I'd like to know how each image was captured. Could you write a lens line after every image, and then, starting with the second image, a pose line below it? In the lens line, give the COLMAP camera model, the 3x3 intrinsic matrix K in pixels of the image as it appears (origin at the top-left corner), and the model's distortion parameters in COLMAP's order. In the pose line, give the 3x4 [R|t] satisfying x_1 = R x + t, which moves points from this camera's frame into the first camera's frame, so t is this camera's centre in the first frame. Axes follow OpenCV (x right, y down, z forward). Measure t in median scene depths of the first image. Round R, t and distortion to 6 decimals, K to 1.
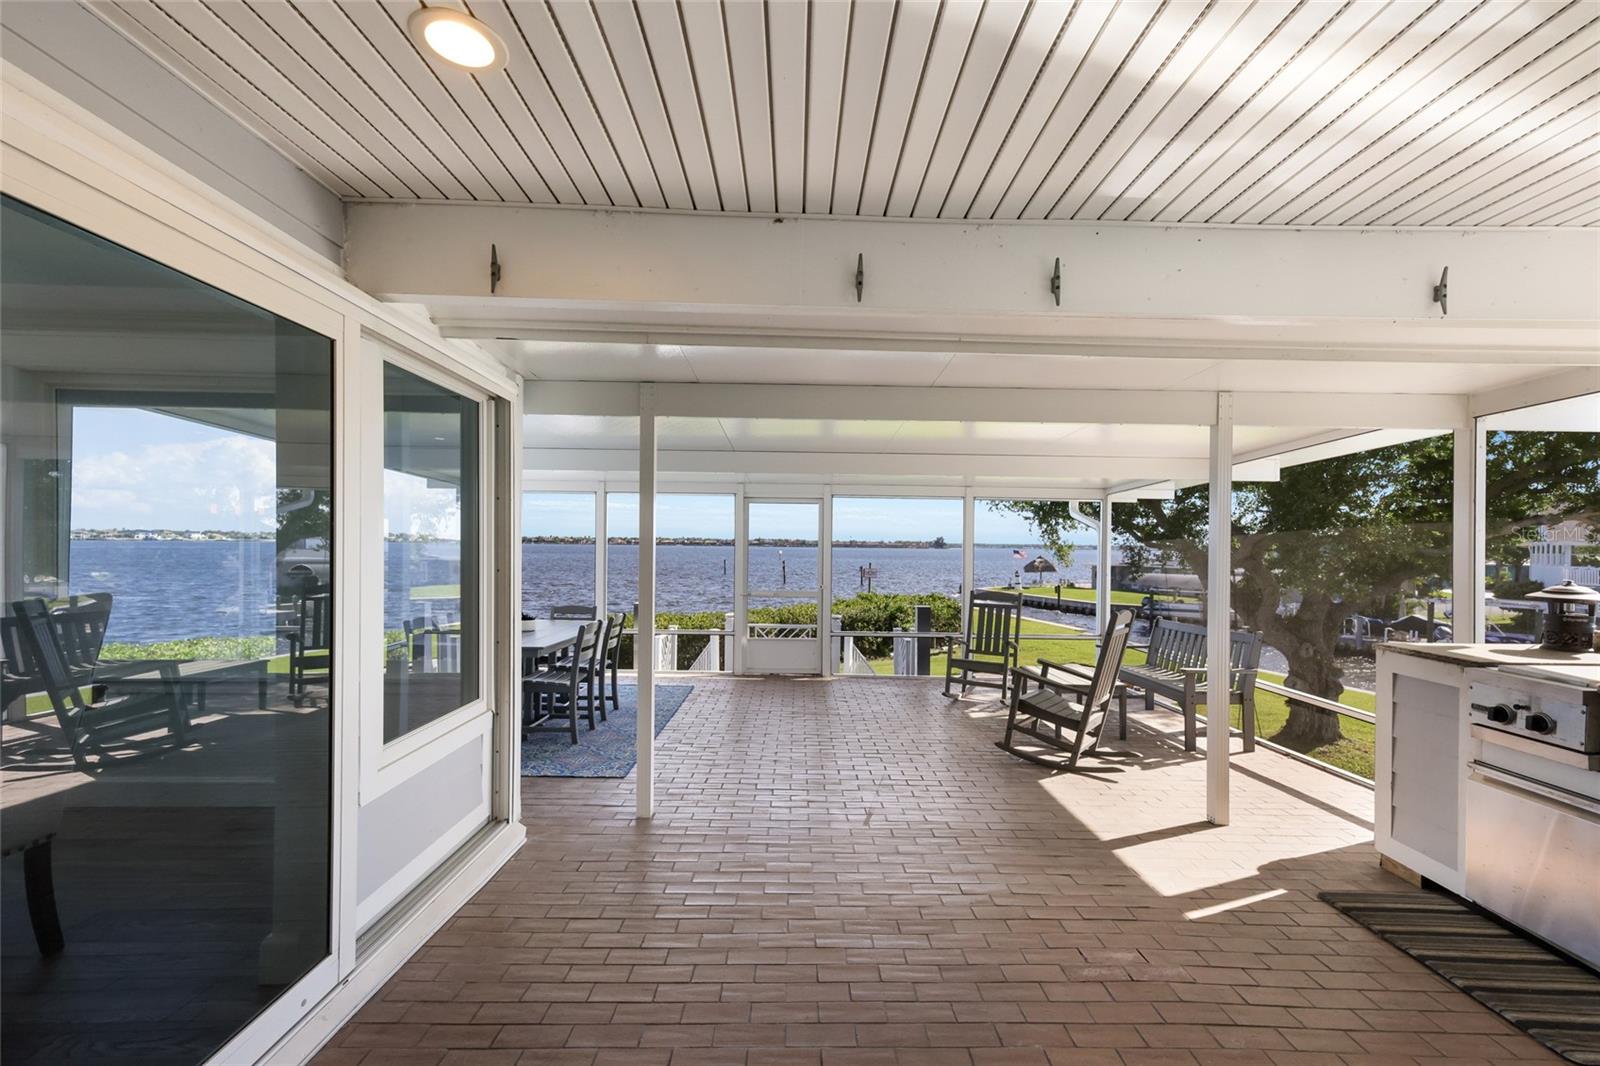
lens RADIAL K [[705.6, 0, 771.1], [0, 705.6, 546.5], [0, 0, 1]] dist [0.003825, -0.003518]
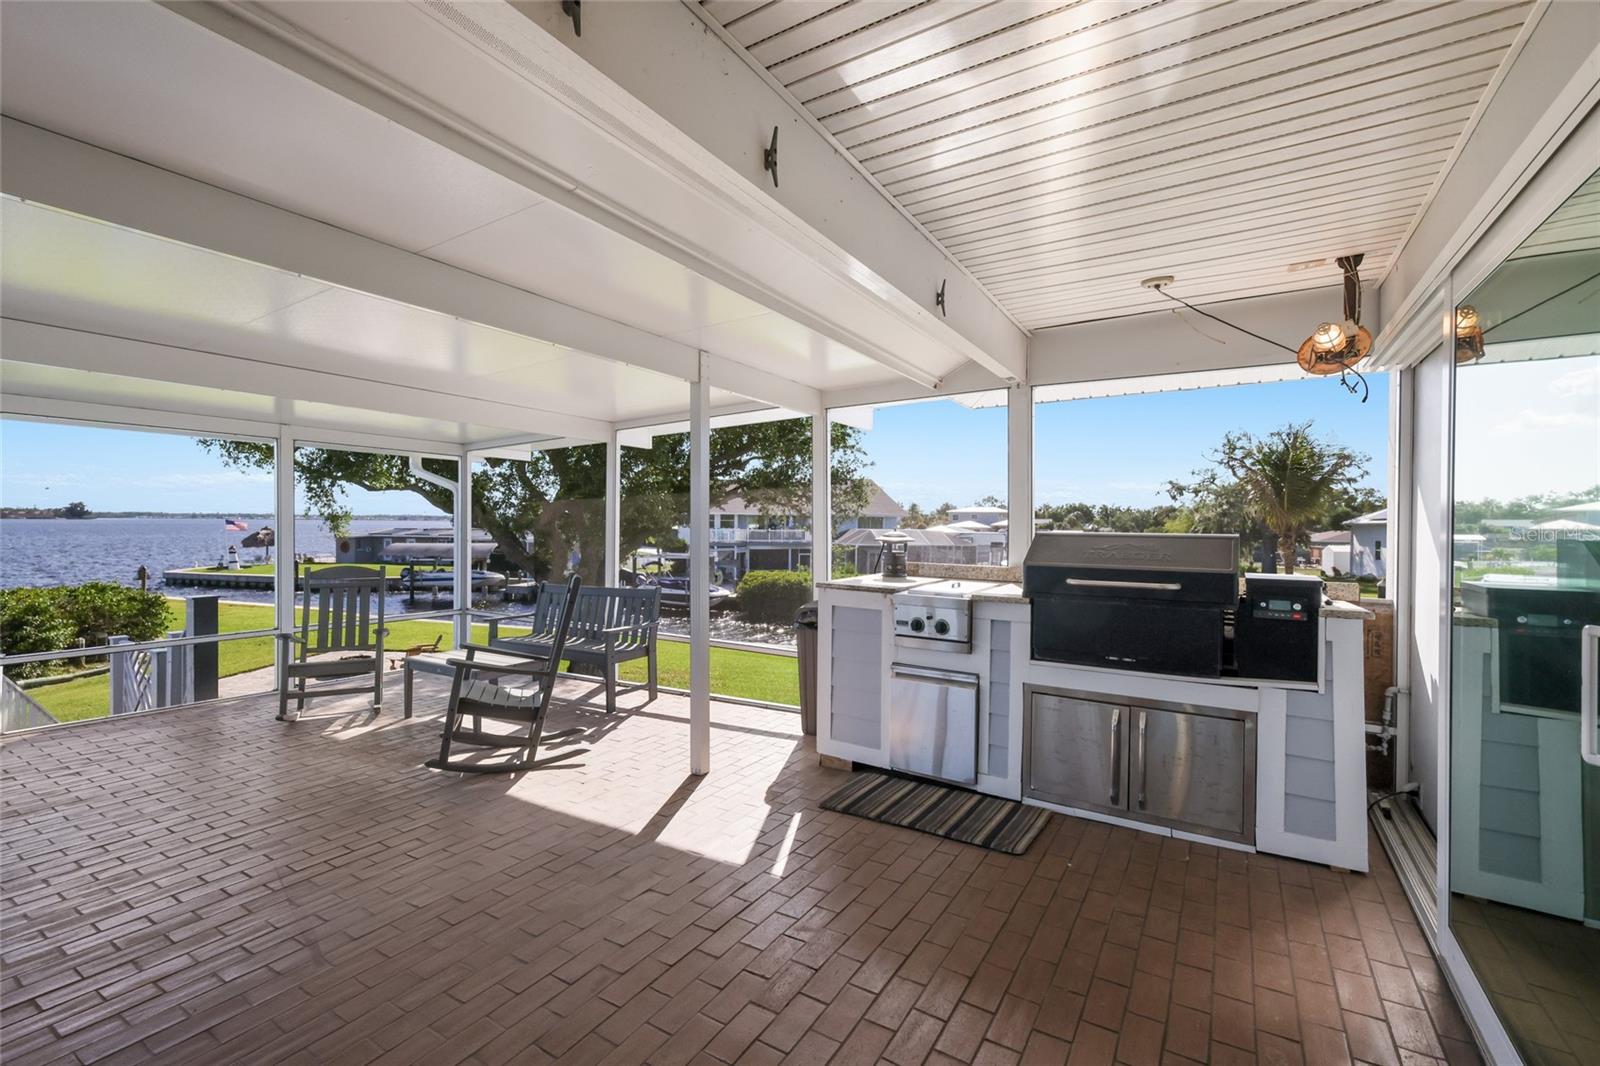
lens RADIAL K [[705.6, 0, 805.5], [0, 705.6, 526.7], [0, 0, 1]] dist [0.003825, -0.003518]
pose [[0.490583, -0.010954, 0.871325, -0.148849], [0.000000, 0.999921, 0.012571, 0.018581], [-0.871394, -0.006167, 0.490545, 0.306029]]
